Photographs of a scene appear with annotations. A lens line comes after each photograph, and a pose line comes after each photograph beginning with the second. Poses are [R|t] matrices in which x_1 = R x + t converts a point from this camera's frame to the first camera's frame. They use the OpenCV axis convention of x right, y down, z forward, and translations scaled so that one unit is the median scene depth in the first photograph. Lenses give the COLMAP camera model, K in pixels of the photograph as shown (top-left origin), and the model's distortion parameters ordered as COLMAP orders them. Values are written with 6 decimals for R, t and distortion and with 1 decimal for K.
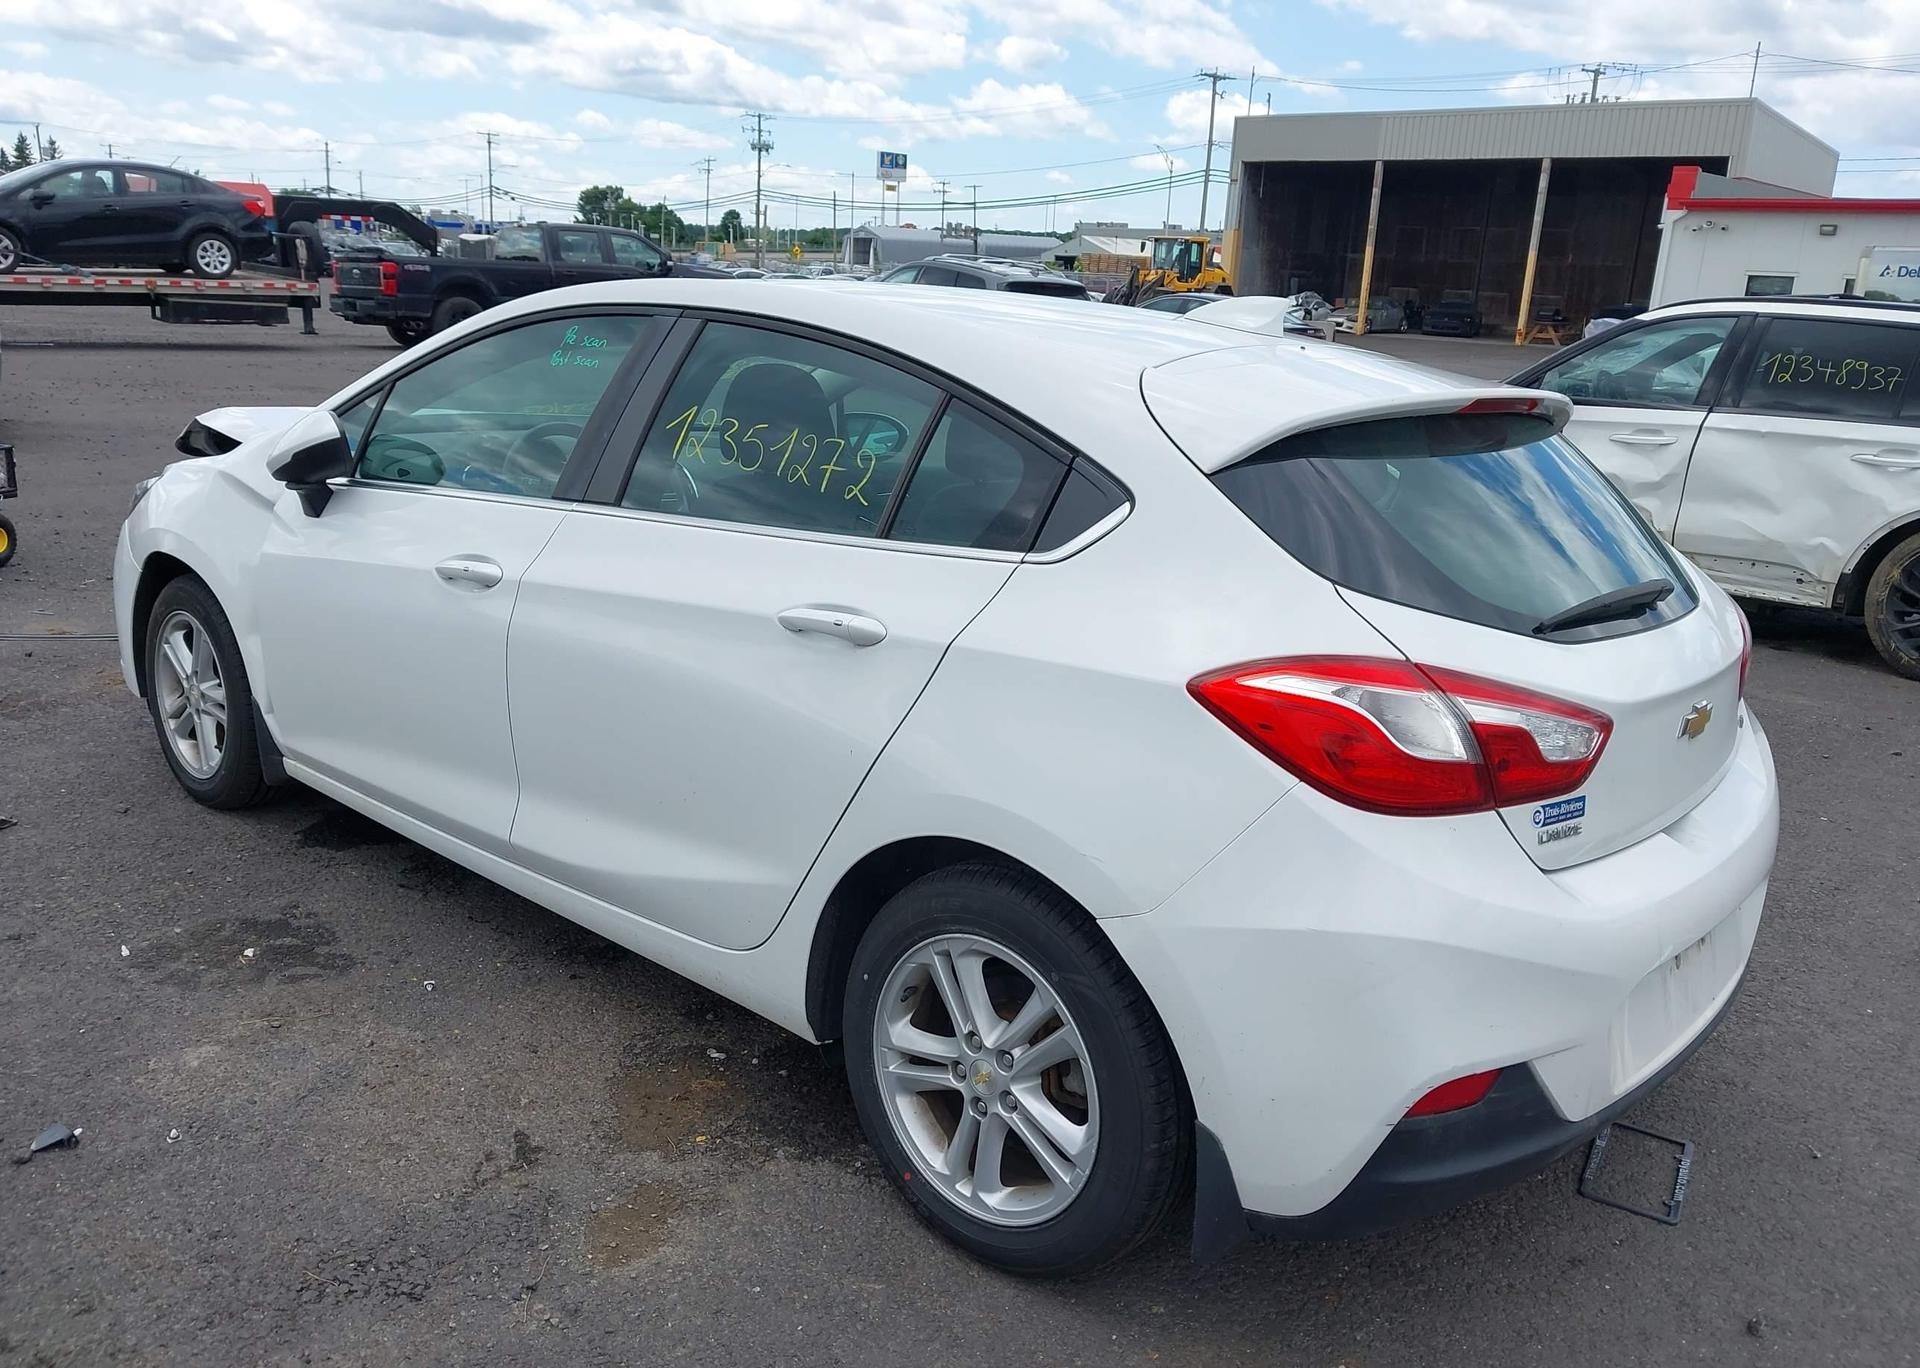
lens RADIAL K [[1529.1, 0, 968.6], [0, 1529.1, 717.2], [0, 0, 1]] dist [0.007341, -0.008104]
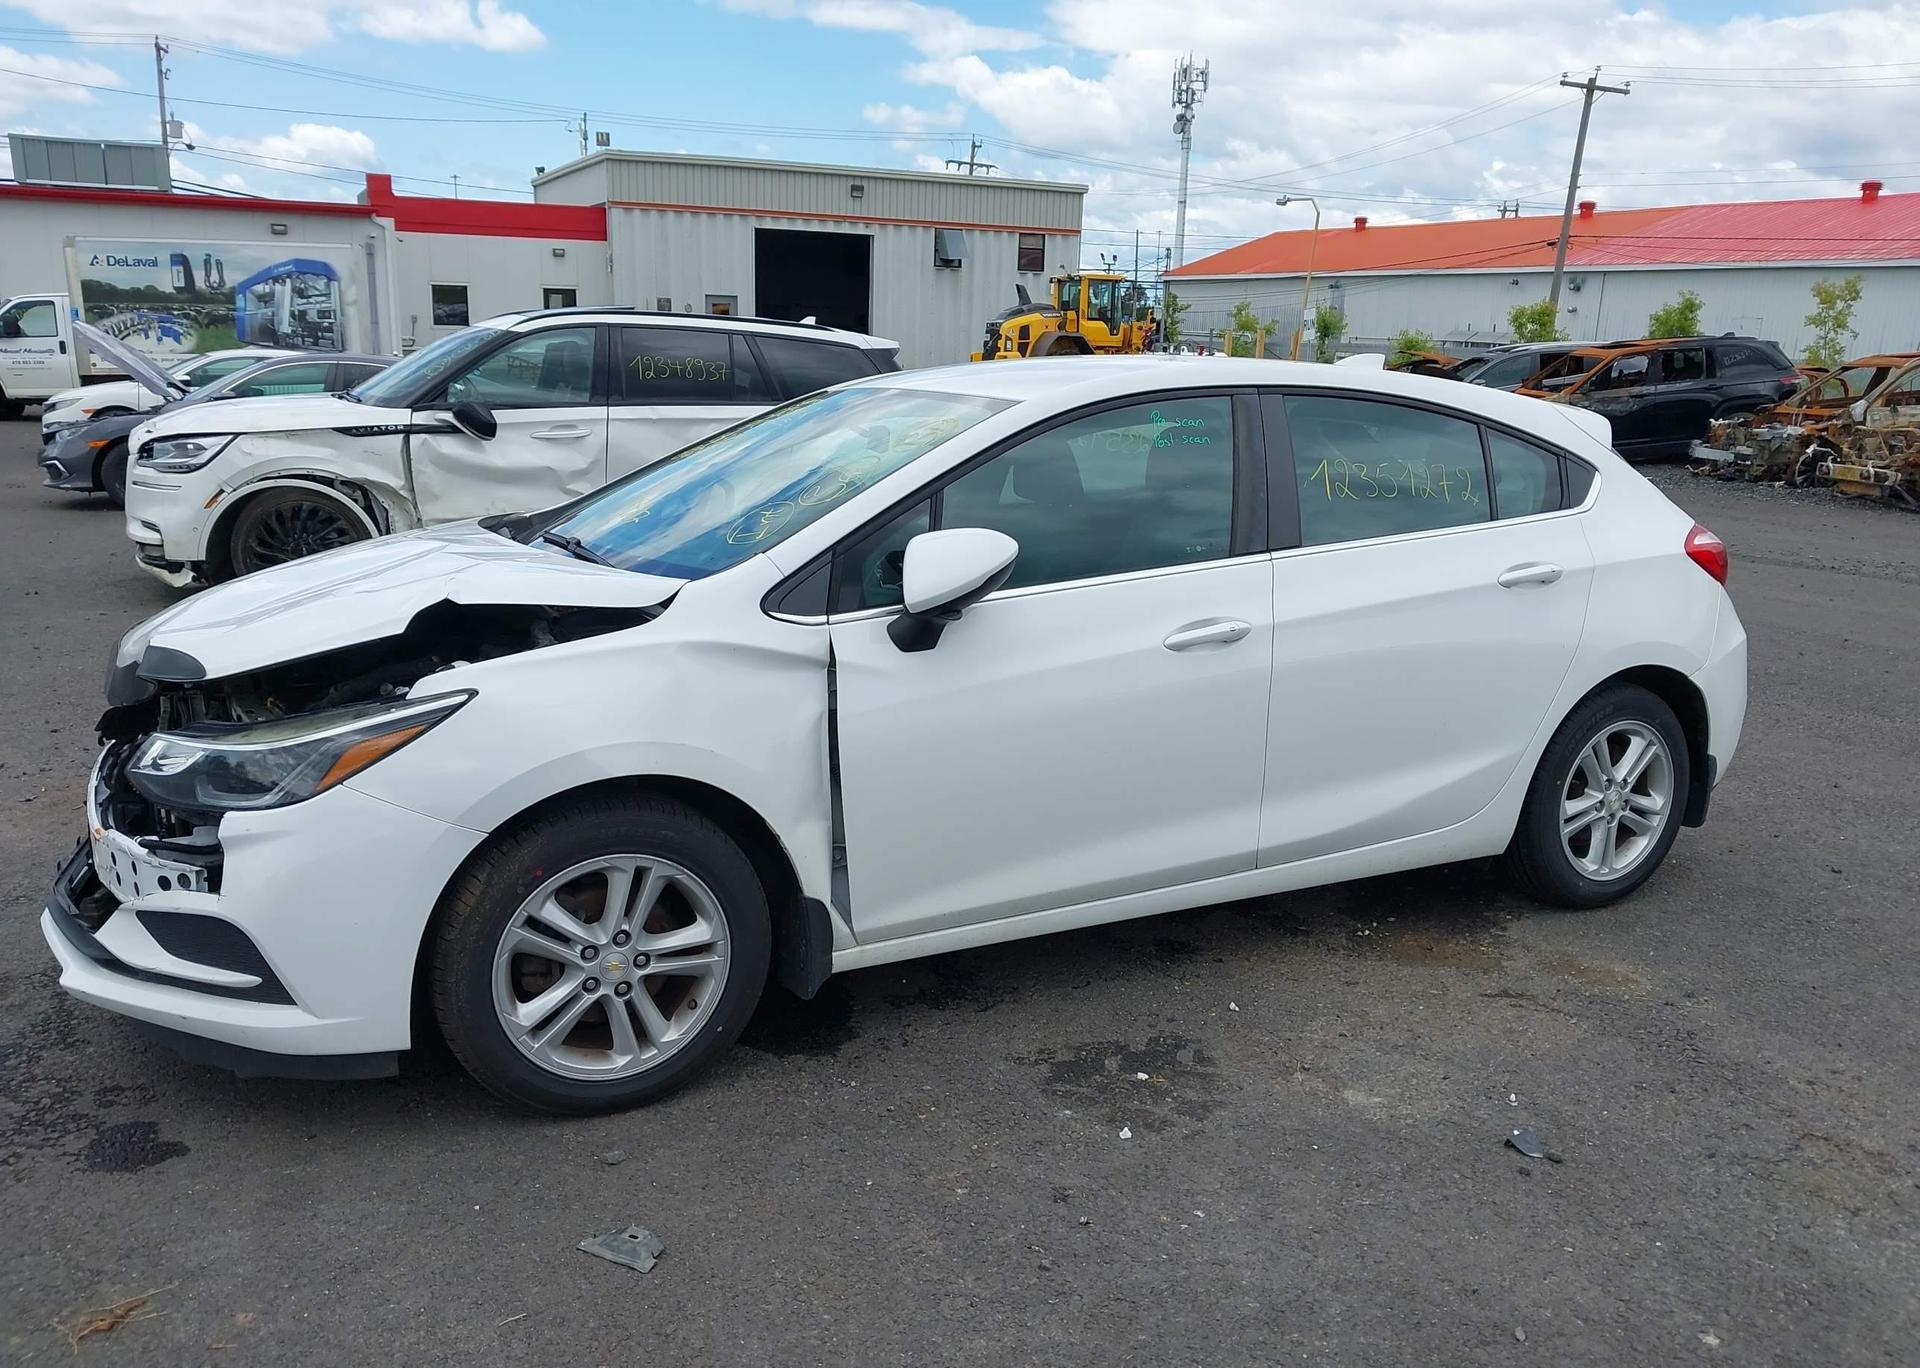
lens RADIAL K [[1529.1, 0, 968.6], [0, 1529.1, 717.2], [0, 0, 1]] dist [0.007341, -0.008104]
pose [[0.360235, -0.267841, 0.893584, -1.062277], [0.252381, 0.950155, 0.183055, -0.216633], [-0.898073, 0.159581, 0.409877, 0.537727]]
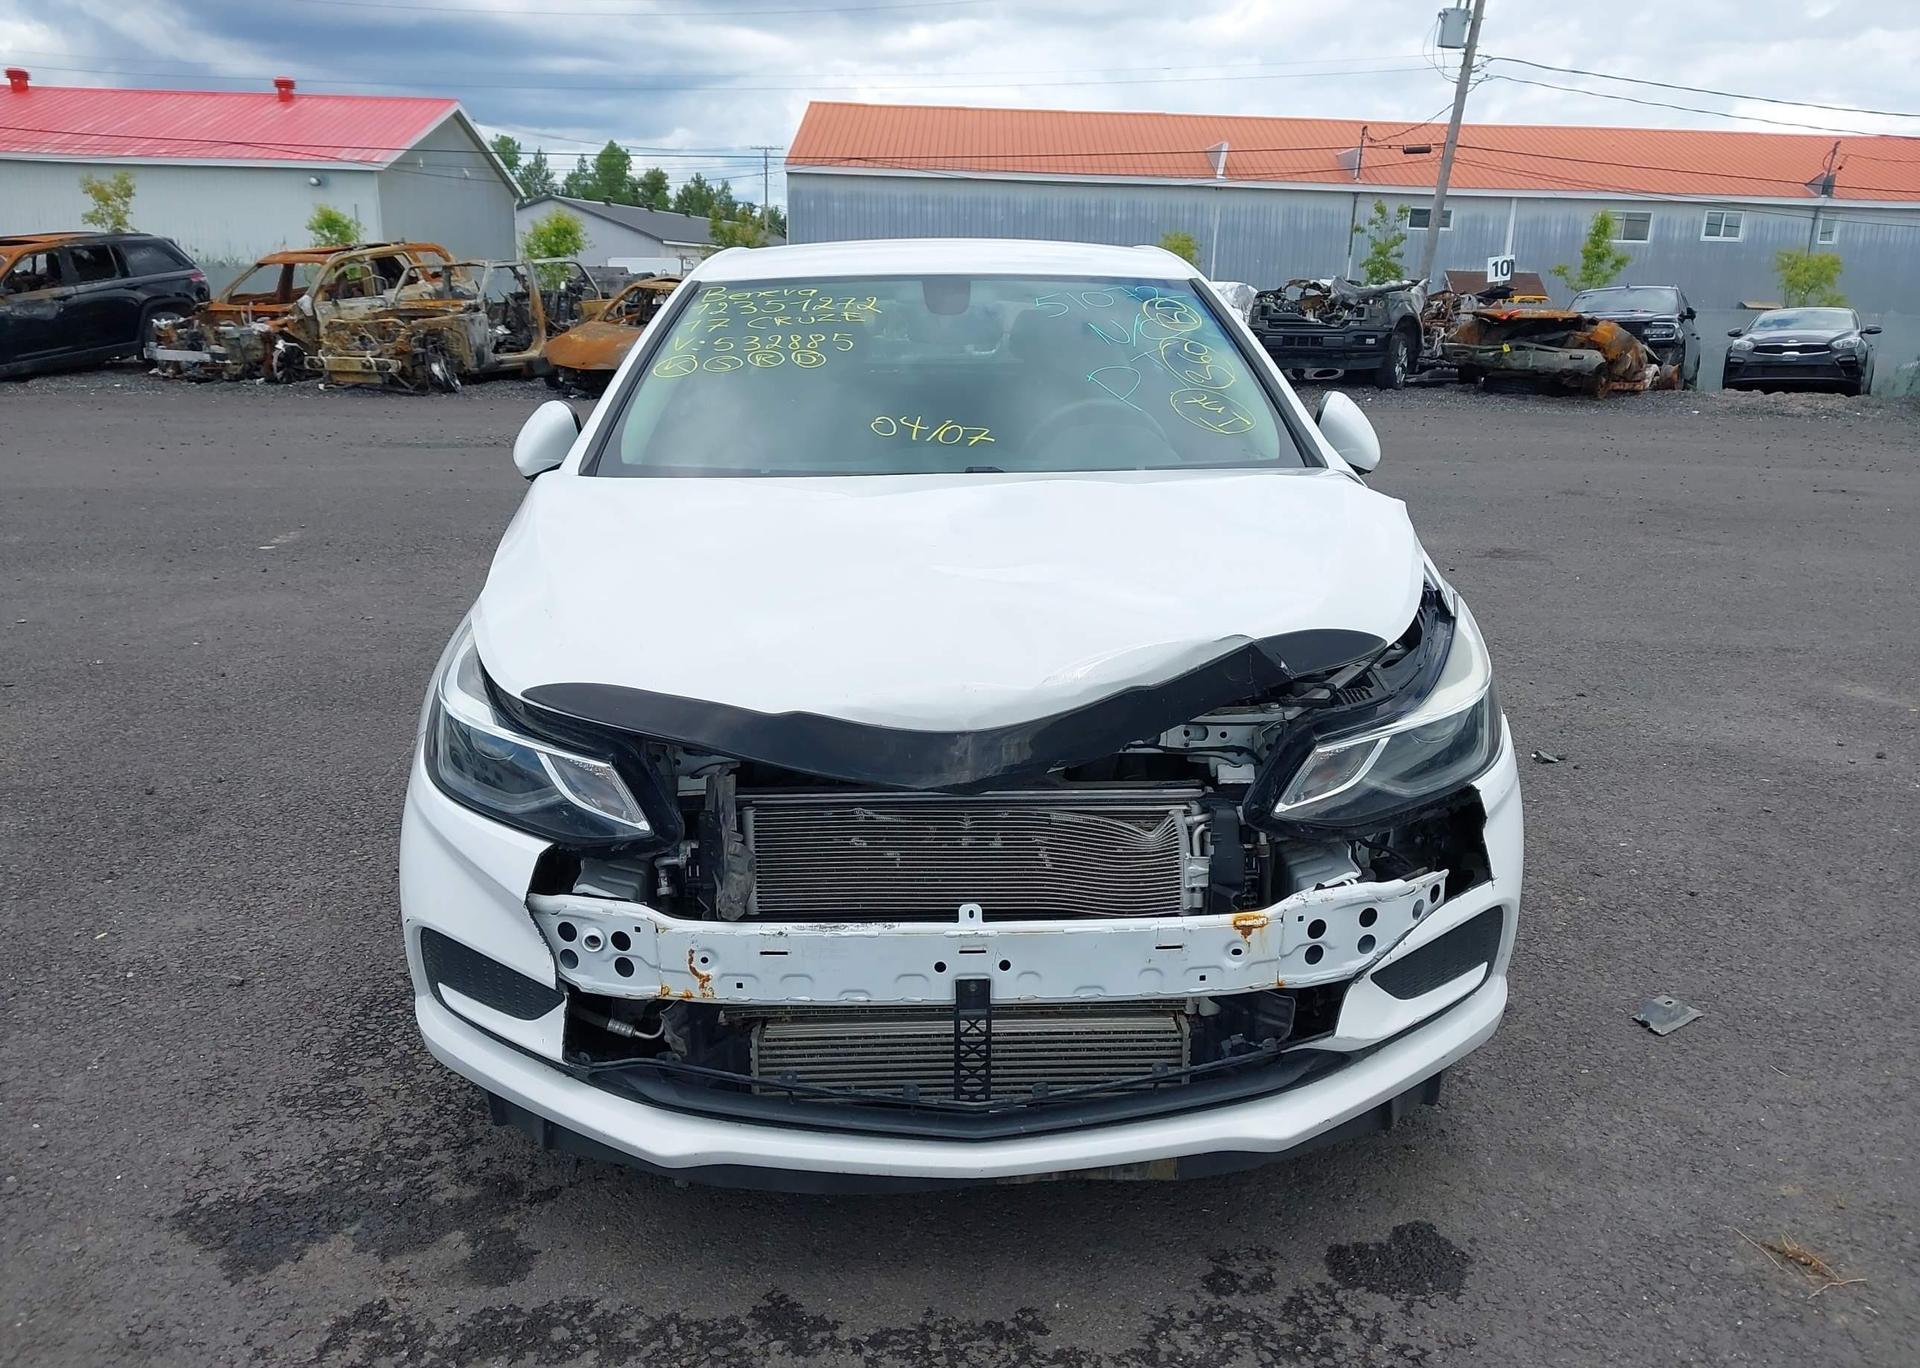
lens RADIAL K [[1544.2, 0, 978.3], [0, 1544.2, 673.0], [0, 0, 1]] dist [0.003370, -0.001723]
pose [[-0.685491, -0.241840, 0.686742, -0.843376], [0.149144, 0.876579, 0.457565, -0.464093], [-0.712641, 0.416080, -0.564818, 1.558608]]
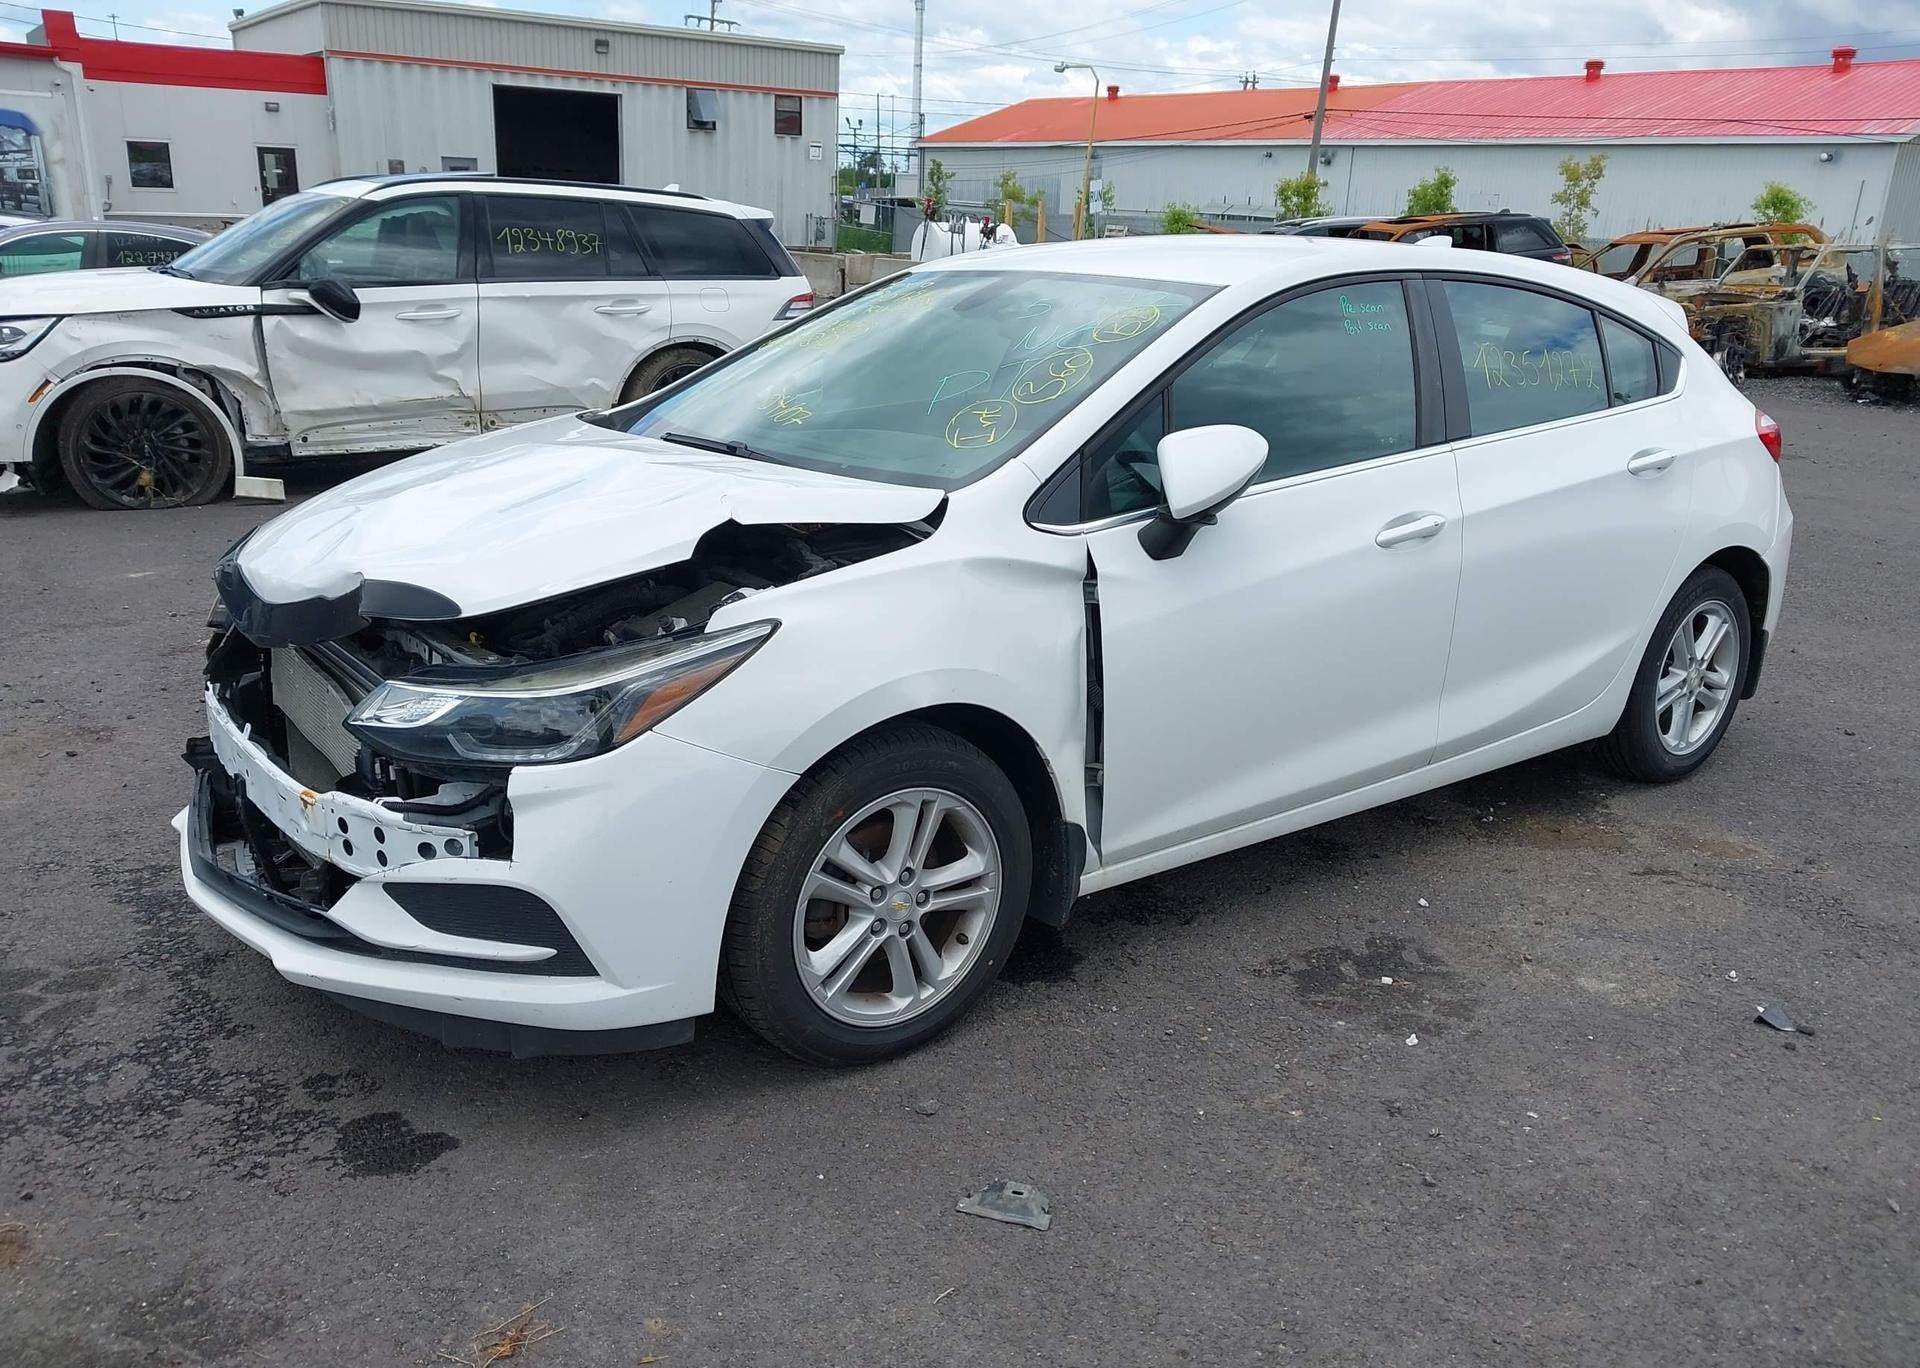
lens RADIAL K [[1529.1, 0, 968.6], [0, 1529.1, 717.2], [0, 0, 1]] dist [0.007341, -0.008104]
pose [[0.197889, -0.350205, 0.915531, -1.091691], [0.249186, 0.921290, 0.298547, -0.286544], [-0.948022, 0.169058, 0.269579, 0.777091]]
